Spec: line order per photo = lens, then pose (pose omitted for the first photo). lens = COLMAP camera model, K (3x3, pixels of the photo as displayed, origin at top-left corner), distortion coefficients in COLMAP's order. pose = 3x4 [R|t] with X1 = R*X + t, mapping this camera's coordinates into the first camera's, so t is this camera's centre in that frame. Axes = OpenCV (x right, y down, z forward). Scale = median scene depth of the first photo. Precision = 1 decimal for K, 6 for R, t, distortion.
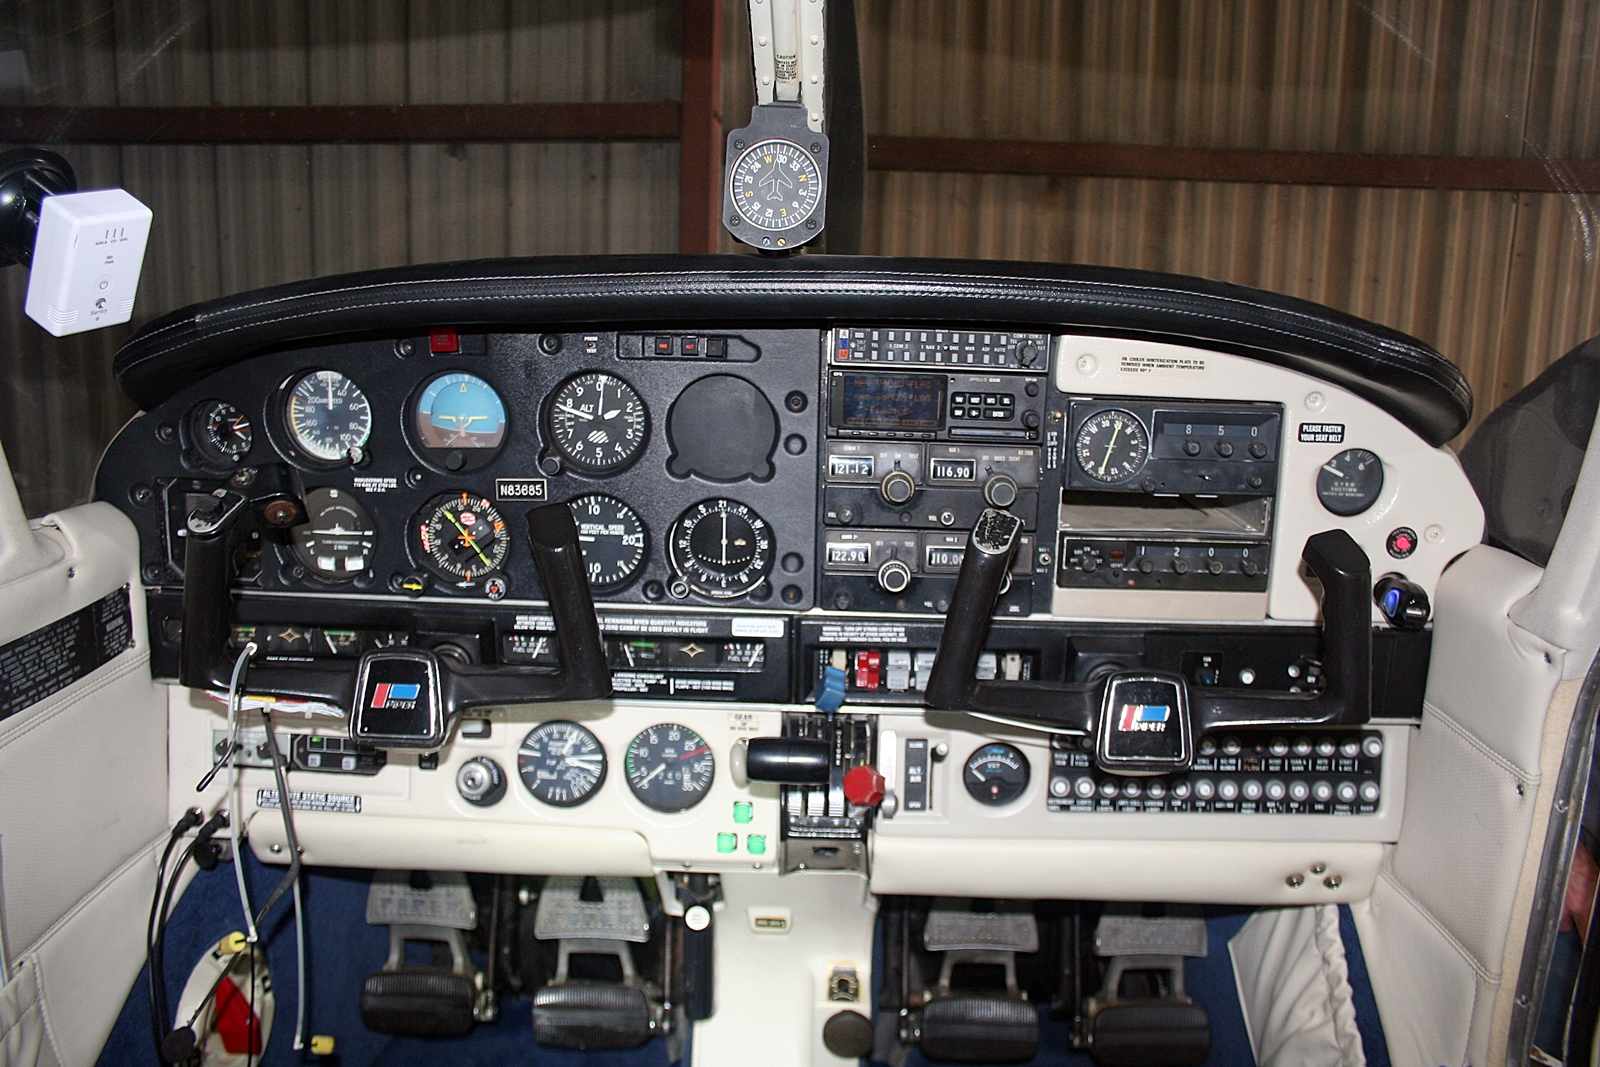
lens RADIAL K [[1356.8, 0, 809.0], [0, 1356.8, 538.7], [0, 0, 1]] dist [-0.140608, 0.104609]
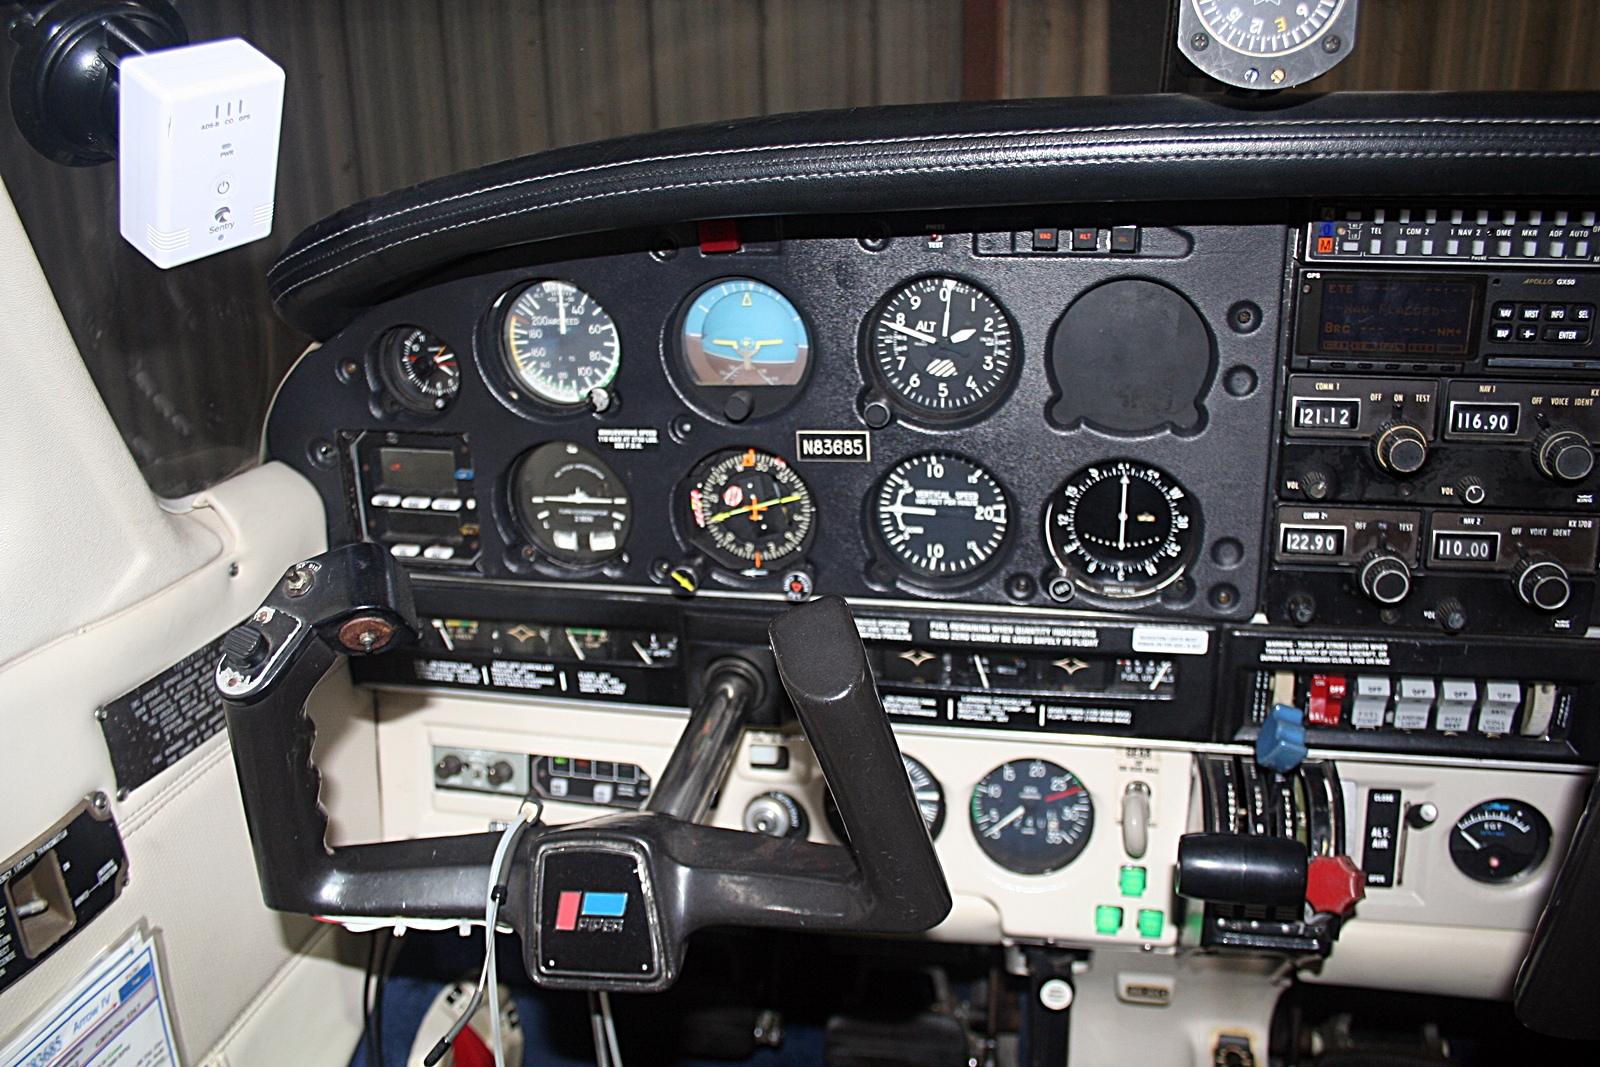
lens RADIAL K [[1356.8, 0, 790.9], [0, 1356.8, 534.3], [0, 0, 1]] dist [-0.140608, 0.104609]
pose [[0.982235, 0.008331, -0.187470, -0.101290], [0.015553, 0.991962, 0.125573, -0.078566], [0.187010, -0.126258, 0.974211, 0.301697]]
